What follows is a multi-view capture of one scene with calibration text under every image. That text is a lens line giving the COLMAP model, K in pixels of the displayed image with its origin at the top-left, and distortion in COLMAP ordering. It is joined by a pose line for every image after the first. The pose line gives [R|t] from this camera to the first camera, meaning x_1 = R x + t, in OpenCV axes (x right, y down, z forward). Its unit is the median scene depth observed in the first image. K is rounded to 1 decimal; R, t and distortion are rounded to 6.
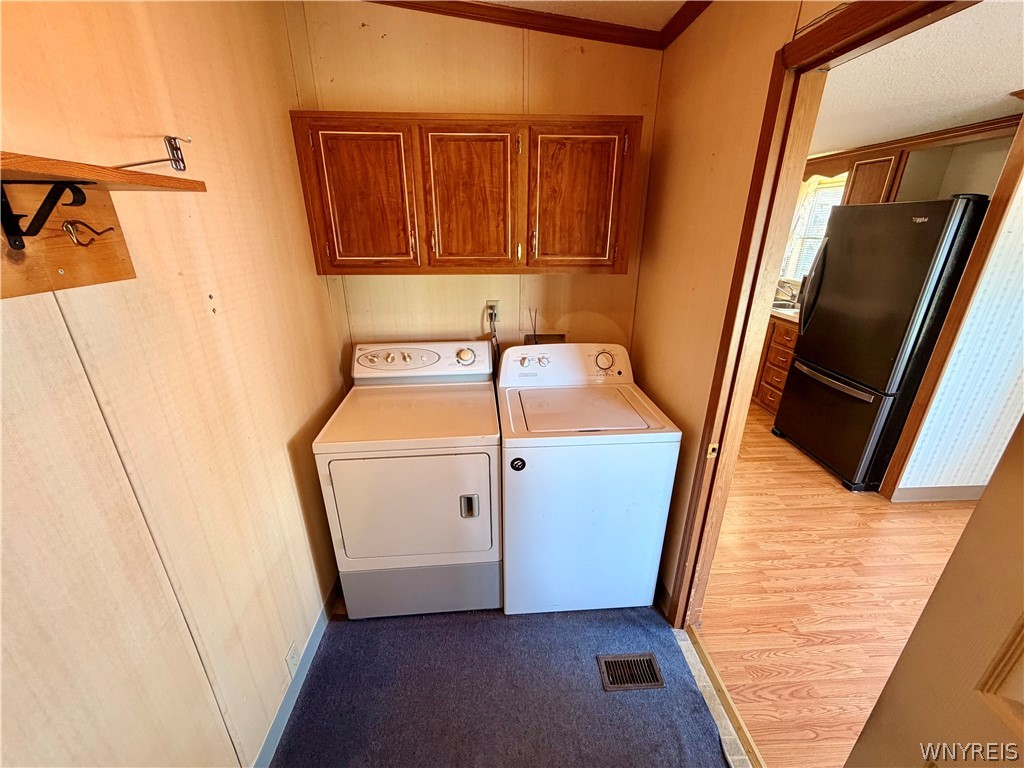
lens RADIAL K [[408.4, 0, 507.7], [0, 408.4, 384.5], [0, 0, 1]] dist [0.000137, -0.000140]
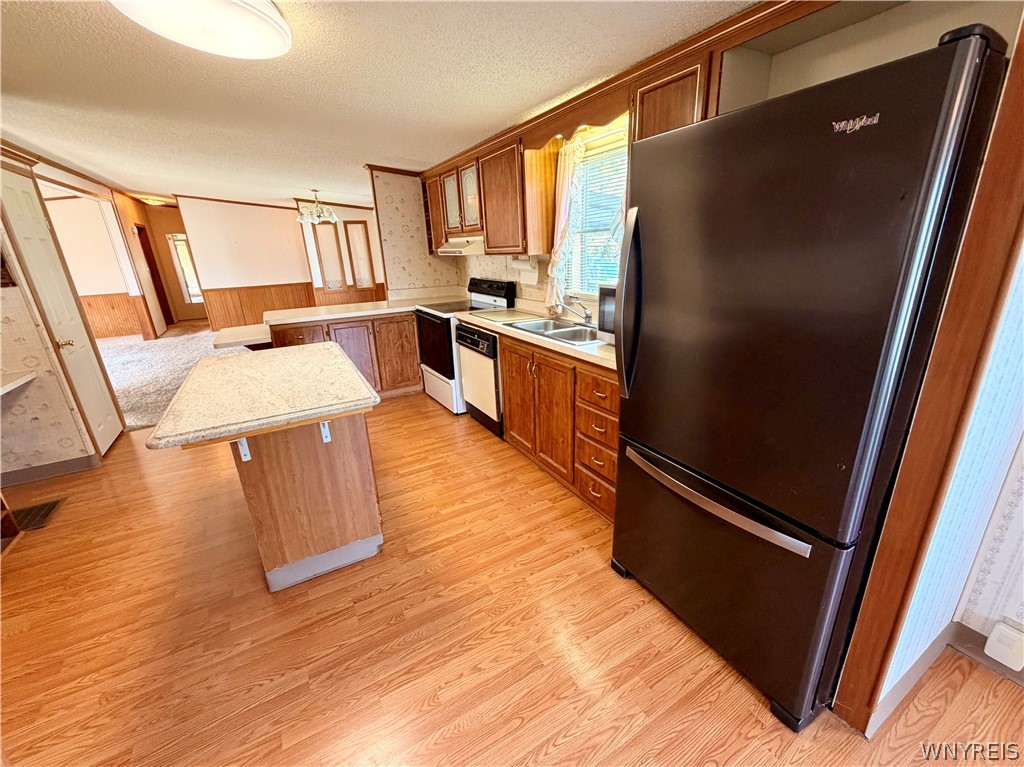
lens RADIAL K [[415.4, 0, 512.7], [0, 415.4, 381.4], [0, 0, 1]] dist [0.001122, 0.000097]
pose [[0.890814, -0.173868, 0.419787, 0.342609], [0.200992, 0.979370, -0.020881, -0.147904], [-0.407496, 0.102974, 0.907383, 0.531260]]
